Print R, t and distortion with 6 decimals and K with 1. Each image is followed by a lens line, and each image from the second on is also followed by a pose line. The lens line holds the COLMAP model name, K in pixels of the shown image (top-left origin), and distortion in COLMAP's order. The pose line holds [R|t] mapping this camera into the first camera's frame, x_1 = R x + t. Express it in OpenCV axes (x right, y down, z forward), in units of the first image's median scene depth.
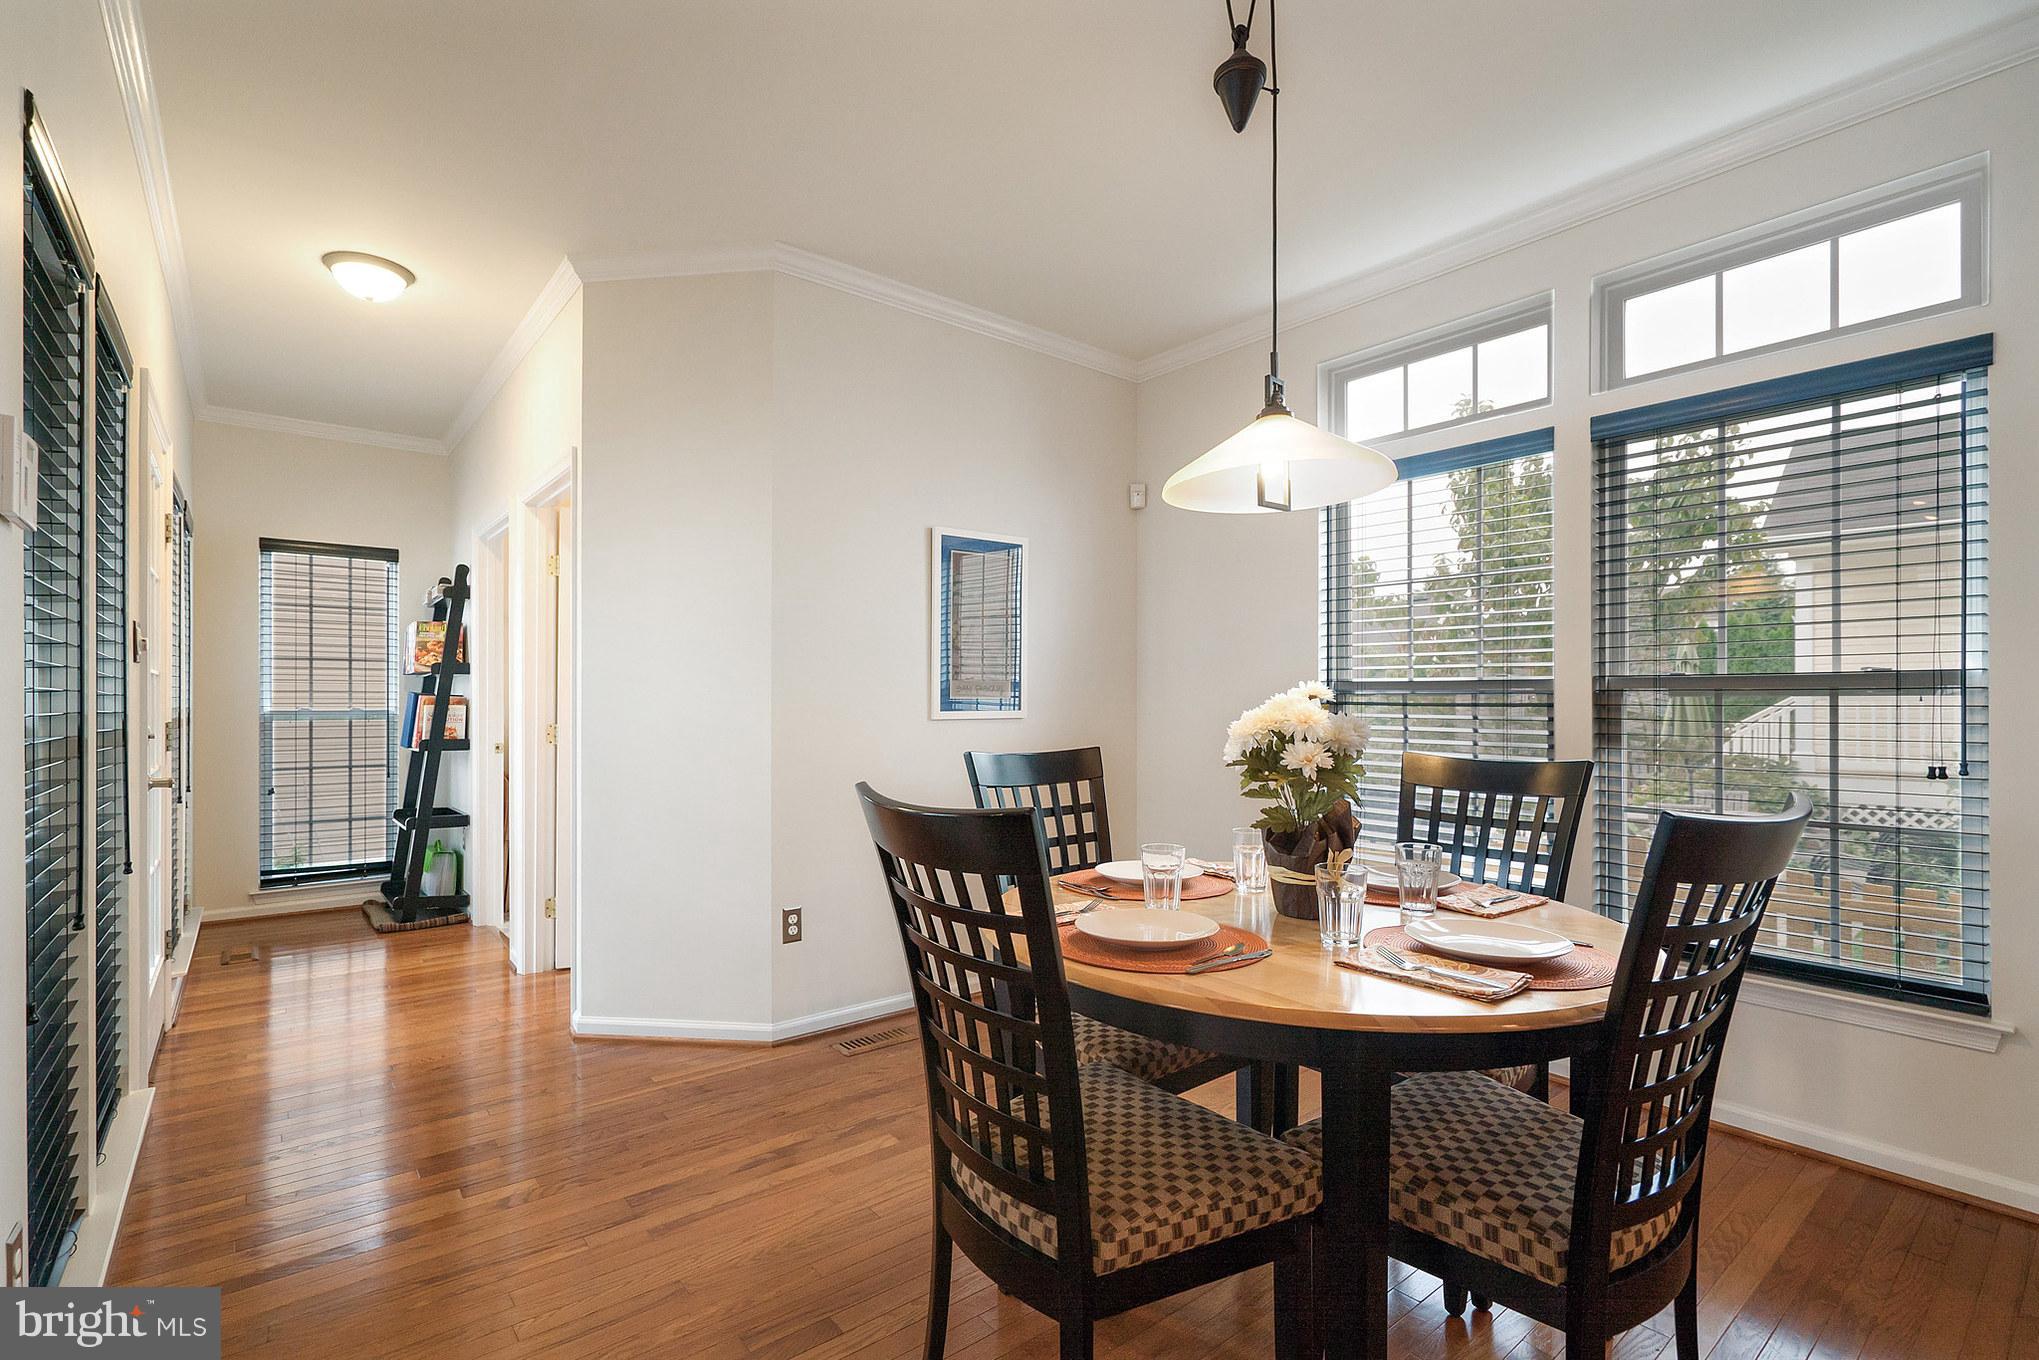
lens RADIAL K [[926.2, 0, 1013.3], [0, 926.2, 704.2], [0, 0, 1]] dist [0.003148, 0.000496]
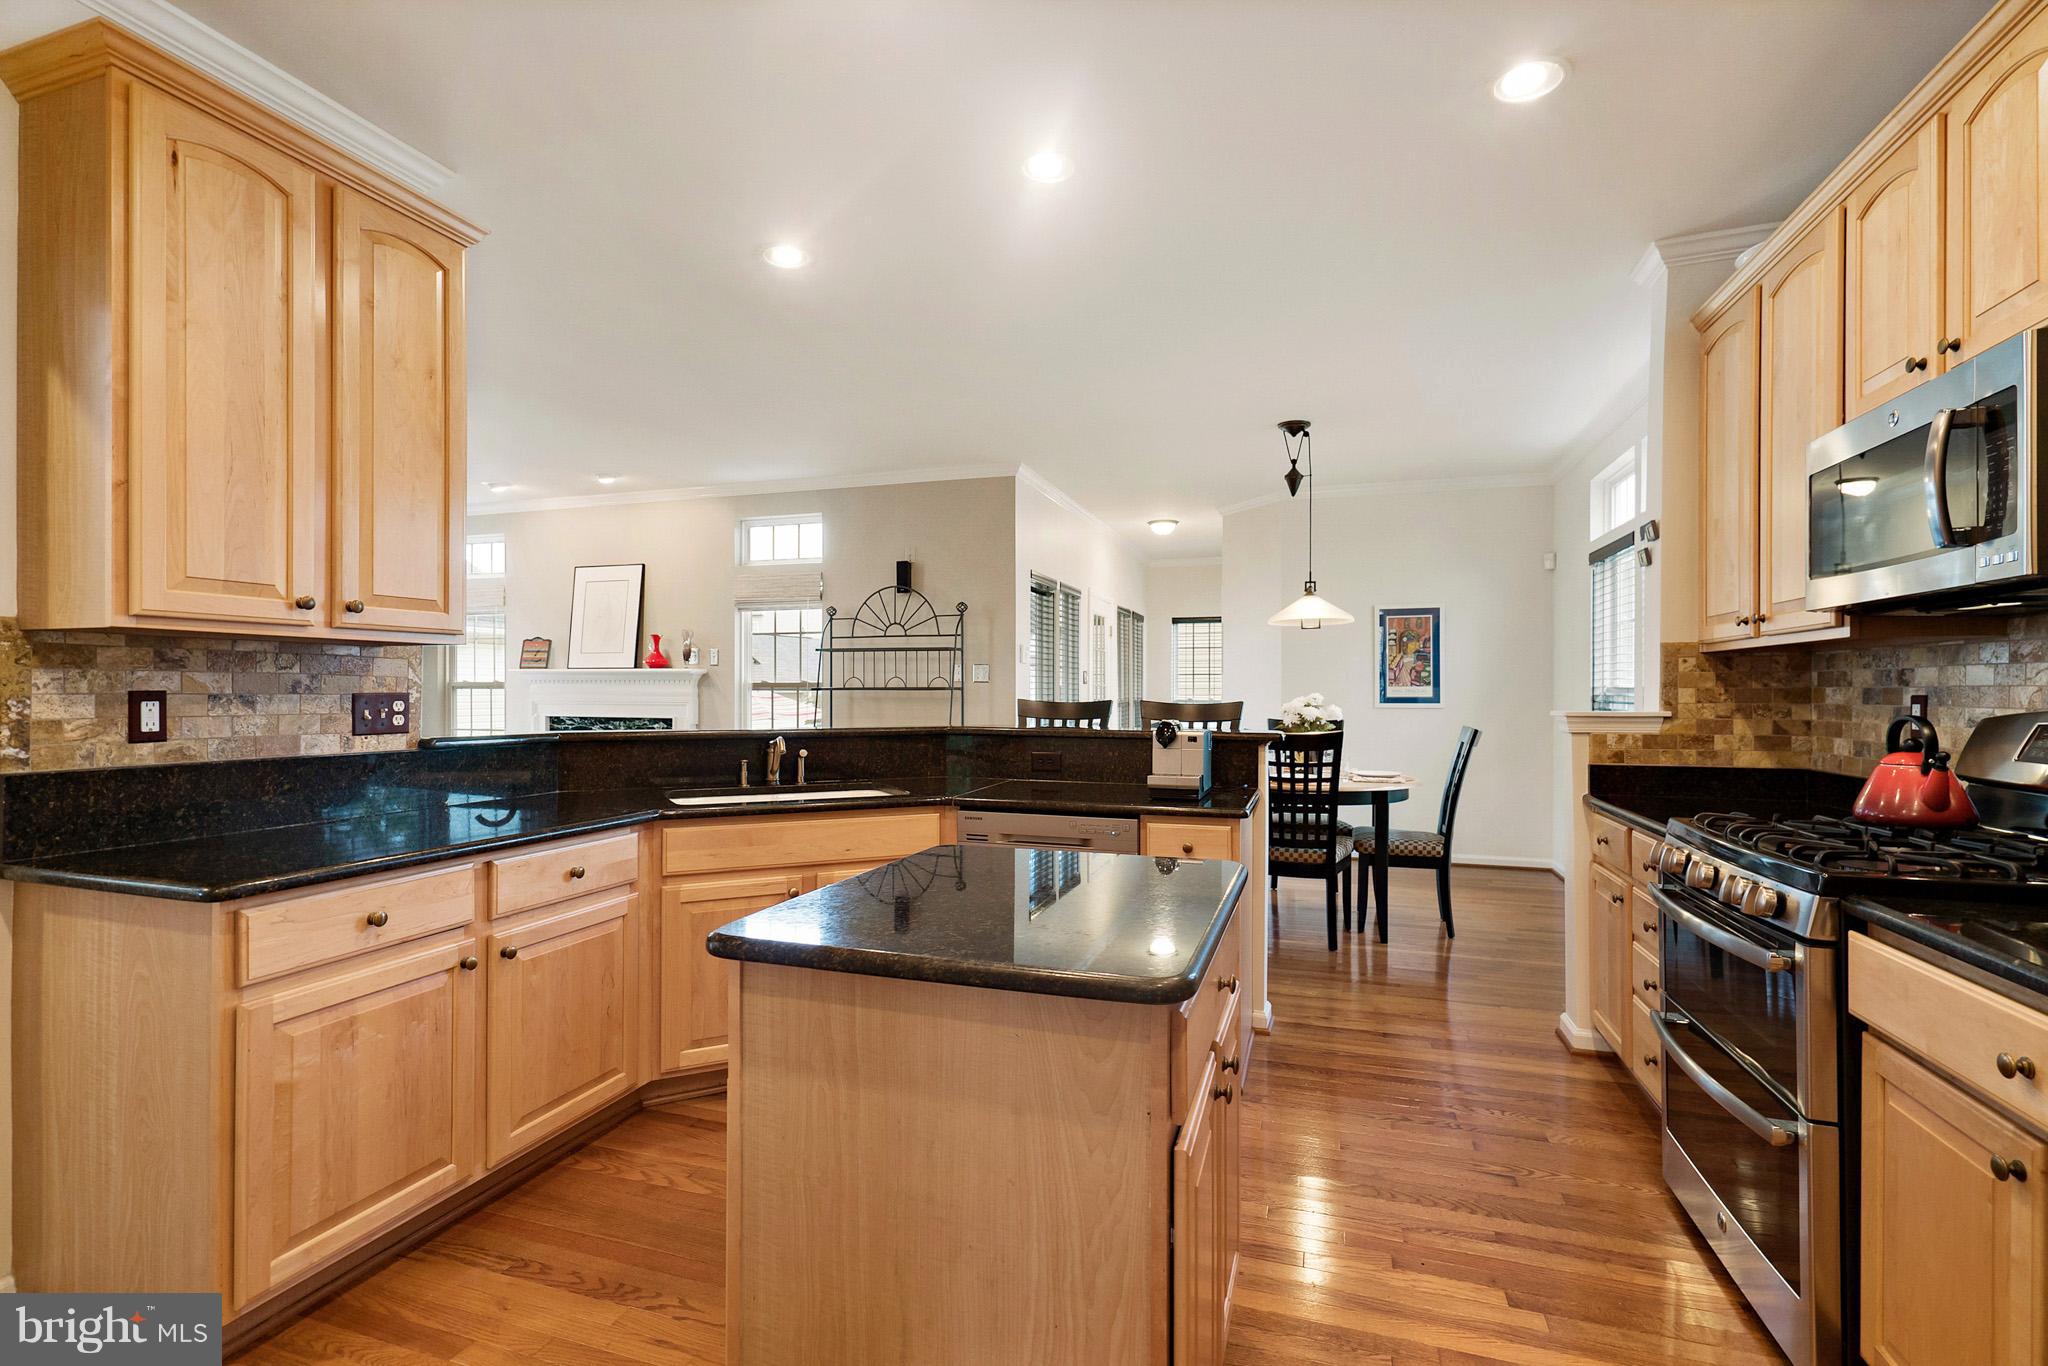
lens RADIAL K [[931.9, 0, 1015.2], [0, 931.9, 692.9], [0, 0, 1]] dist [0.001856, 0.000625]
pose [[0.539864, 0.002398, -0.841749, 1.156942], [-0.003670, 0.999993, 0.000496, -0.012595], [0.841744, 0.002822, 0.539869, -0.657646]]
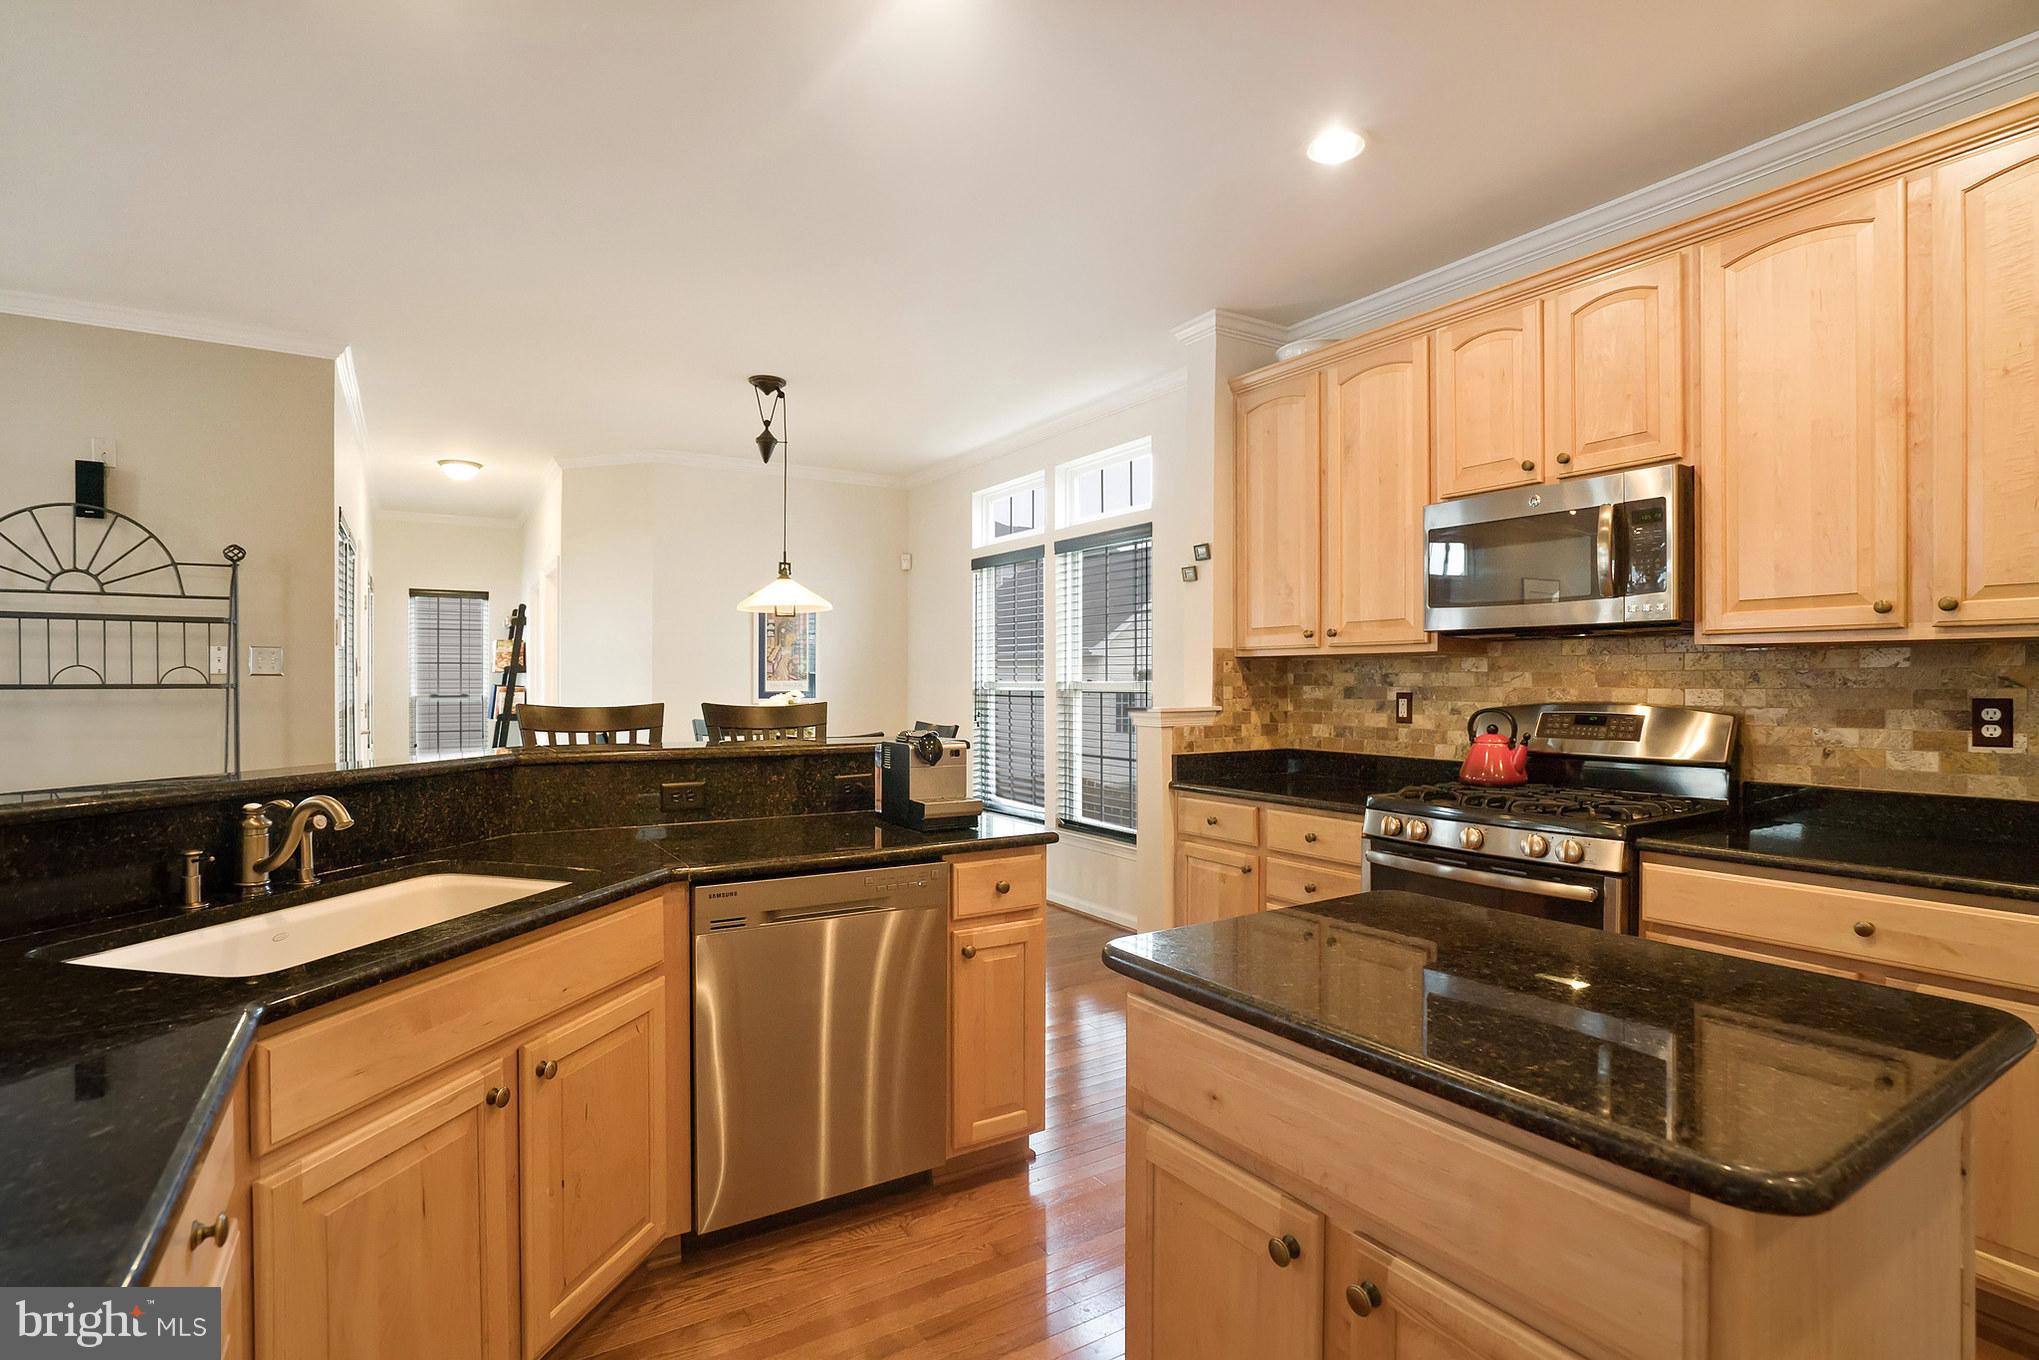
lens RADIAL K [[981.9, 0, 1010.5], [0, 981.9, 692.8], [0, 0, 1]] dist [-0.050726, 0.019444]
pose [[0.991909, 0.001839, -0.126939, 0.641515], [-0.000485, 0.999943, 0.010692, -0.023665], [0.126952, -0.010544, 0.991853, -0.779458]]
